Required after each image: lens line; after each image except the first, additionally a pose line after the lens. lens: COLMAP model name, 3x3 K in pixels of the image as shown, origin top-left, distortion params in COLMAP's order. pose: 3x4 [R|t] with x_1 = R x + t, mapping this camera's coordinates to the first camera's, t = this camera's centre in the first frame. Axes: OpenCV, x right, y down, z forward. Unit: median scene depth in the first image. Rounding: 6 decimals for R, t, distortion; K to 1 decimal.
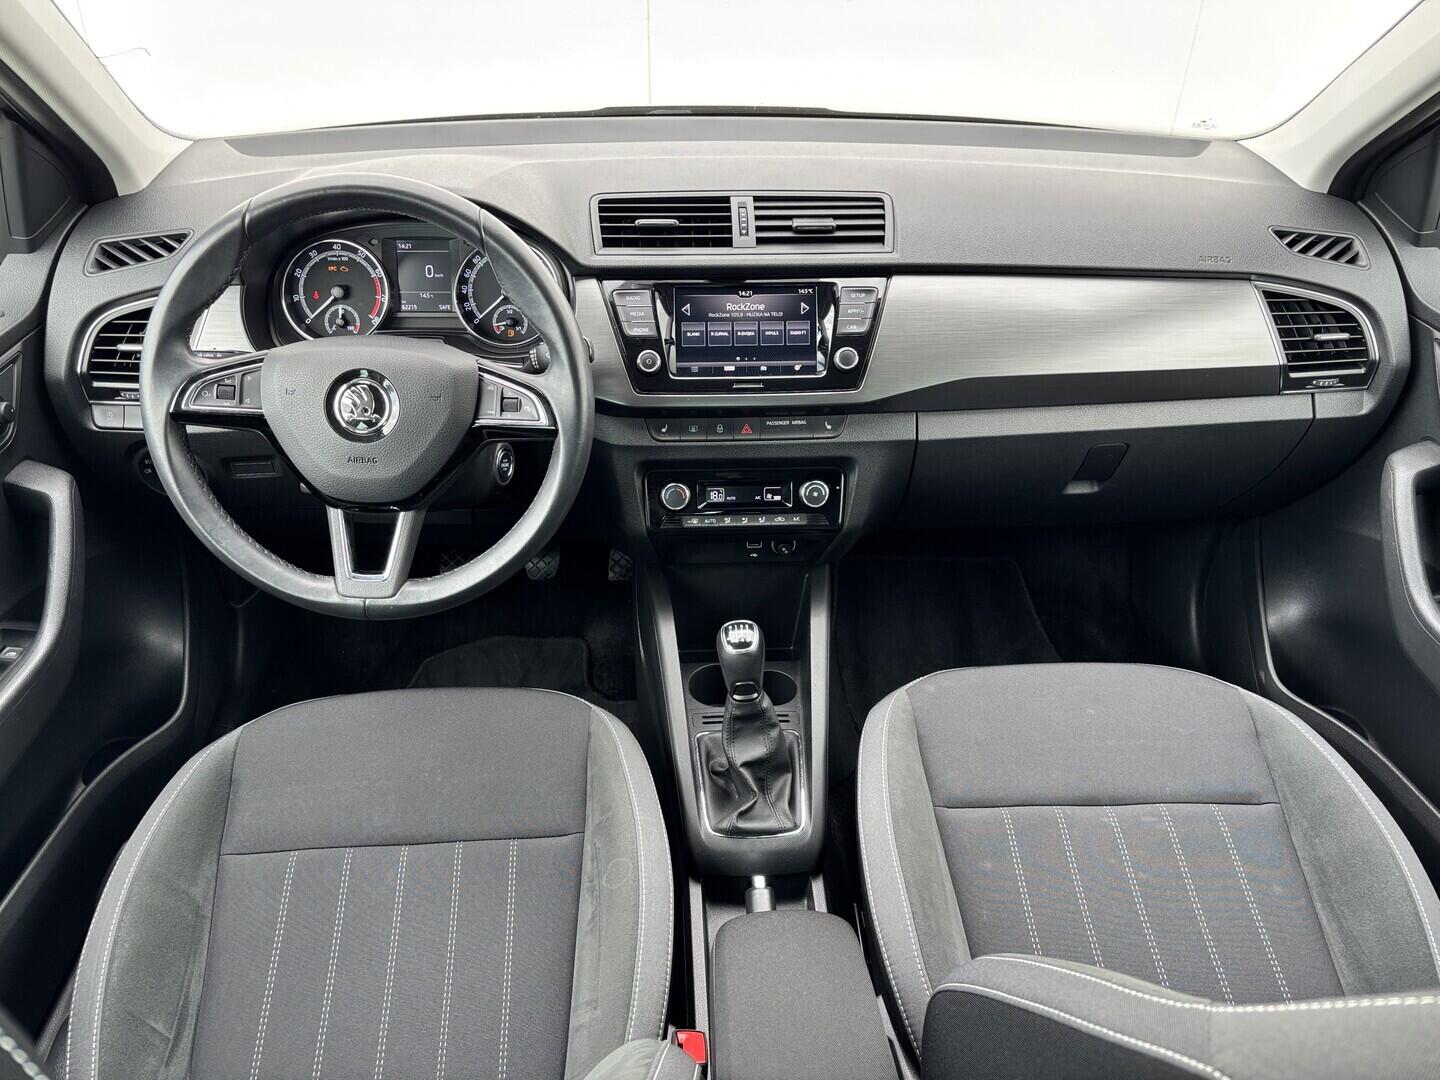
lens RADIAL K [[1117.3, 0, 696.0], [0, 1117.3, 541.3], [0, 0, 1]] dist [0.018864, -0.007942]
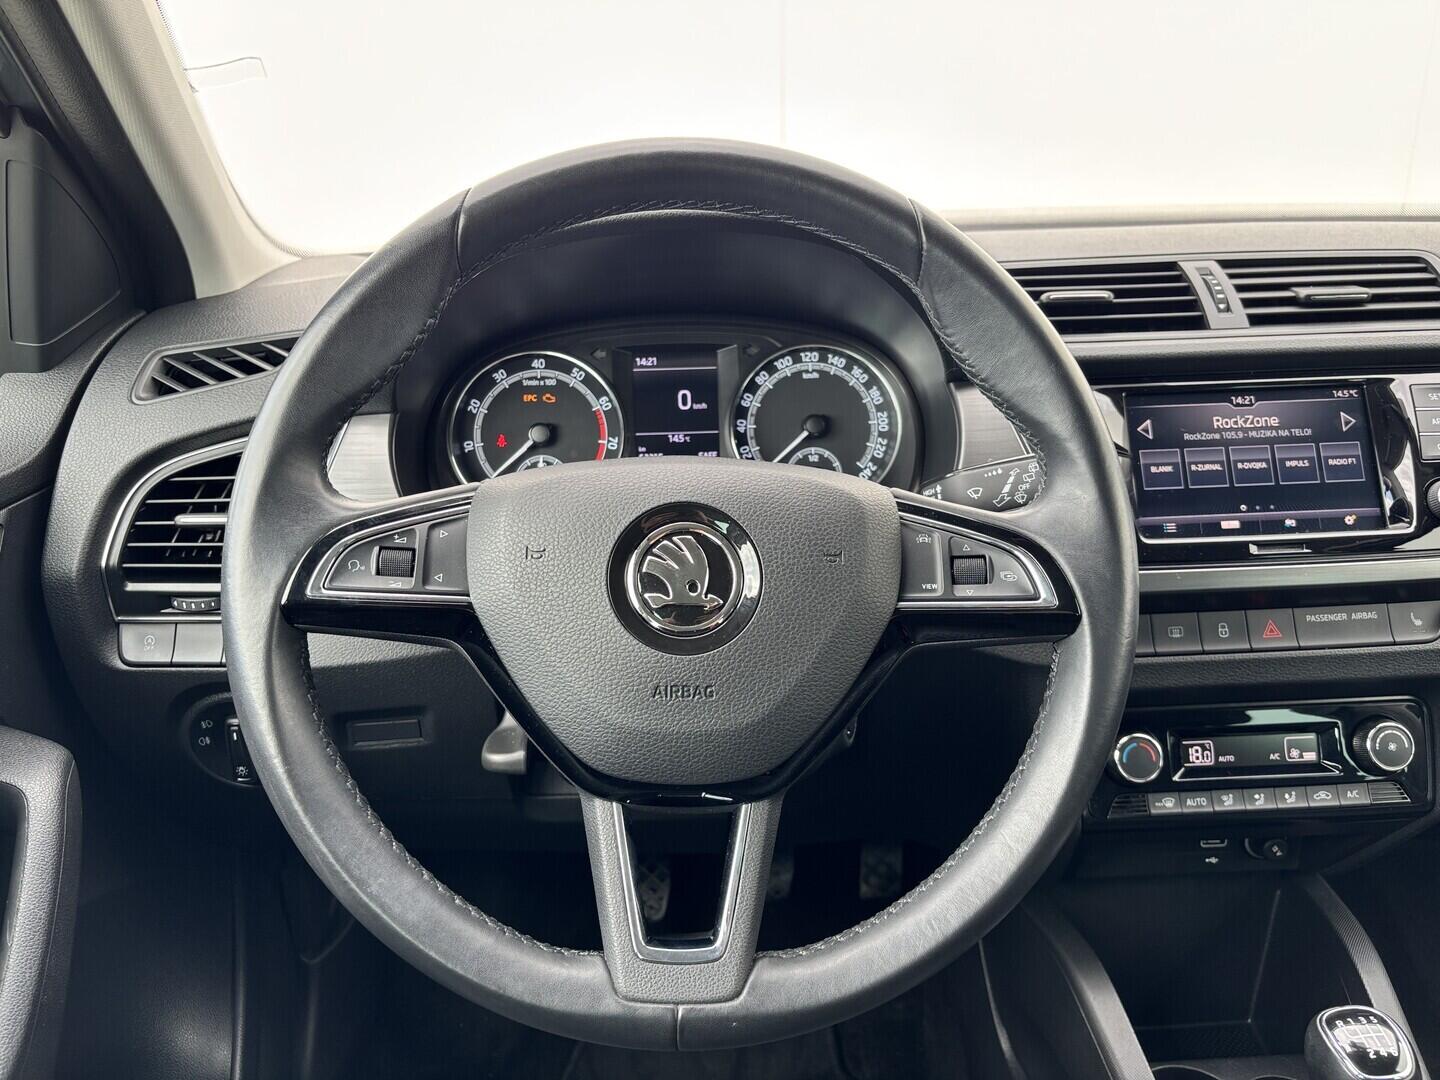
lens RADIAL K [[1117.3, 0, 694.1], [0, 1117.3, 528.7], [0, 0, 1]] dist [0.018864, -0.007942]
pose [[0.999248, -0.035373, -0.015881, -0.236921], [0.030190, 0.966792, -0.253777, -0.016340], [0.024330, 0.253107, 0.967132, 0.445034]]
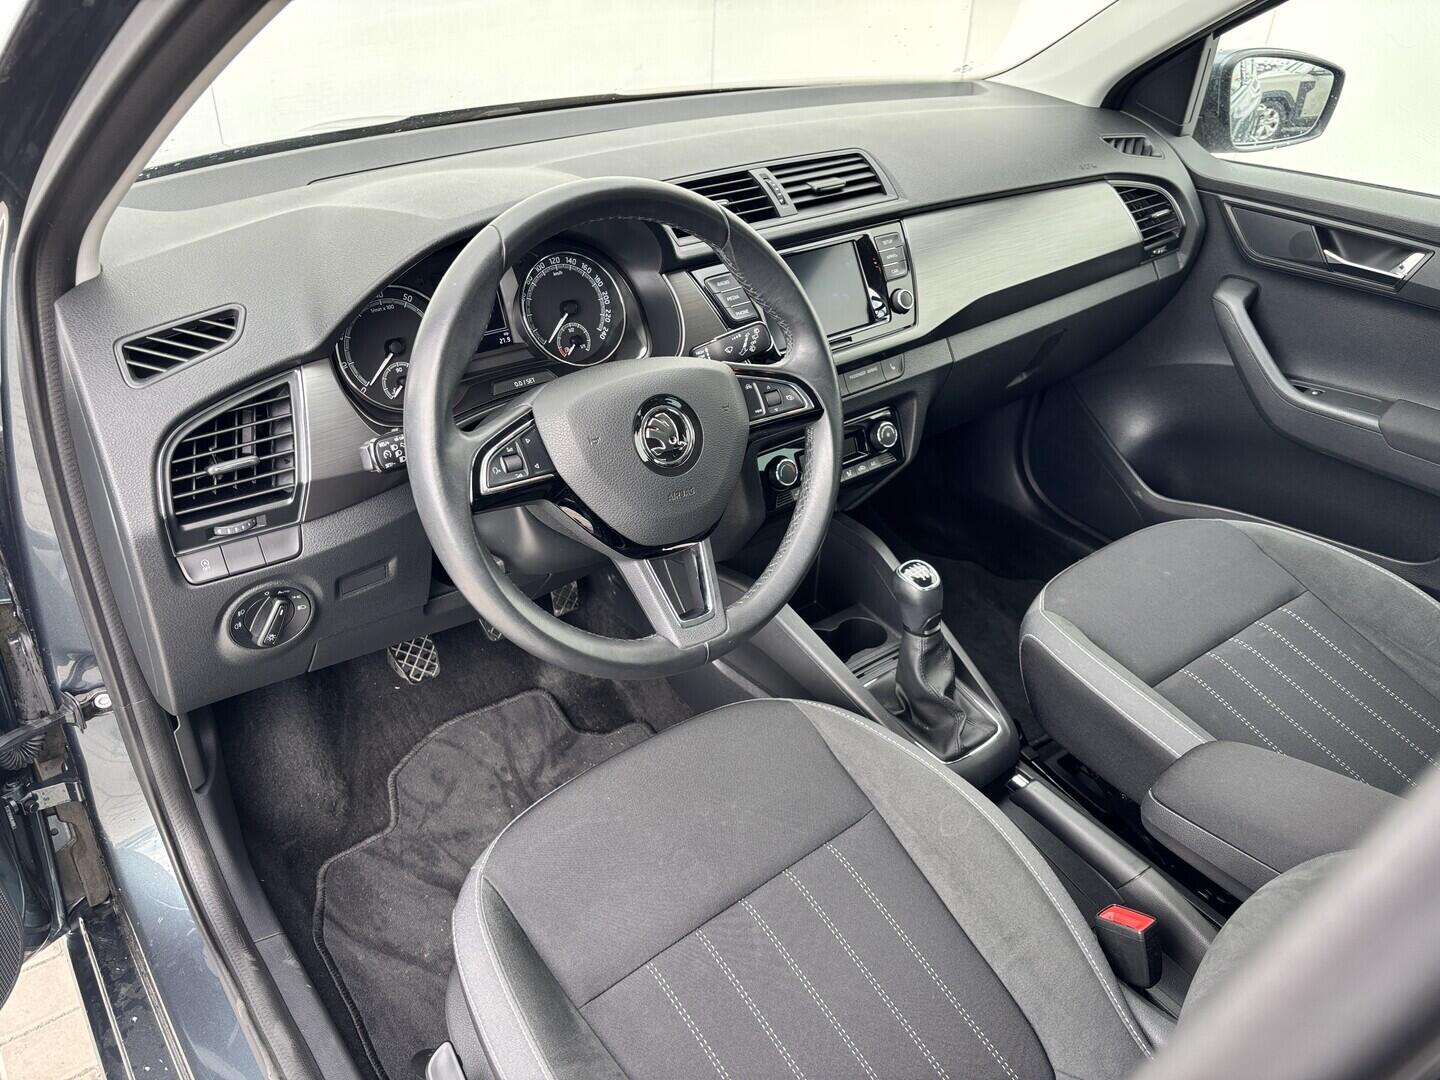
lens RADIAL K [[1117.3, 0, 720.9], [0, 1117.3, 538.5], [0, 0, 1]] dist [0.018864, -0.007942]
pose [[0.814610, -0.299401, 0.496760, -0.602605], [0.305025, 0.949608, 0.072142, -0.077049], [-0.493327, 0.092757, 0.864884, 0.181654]]
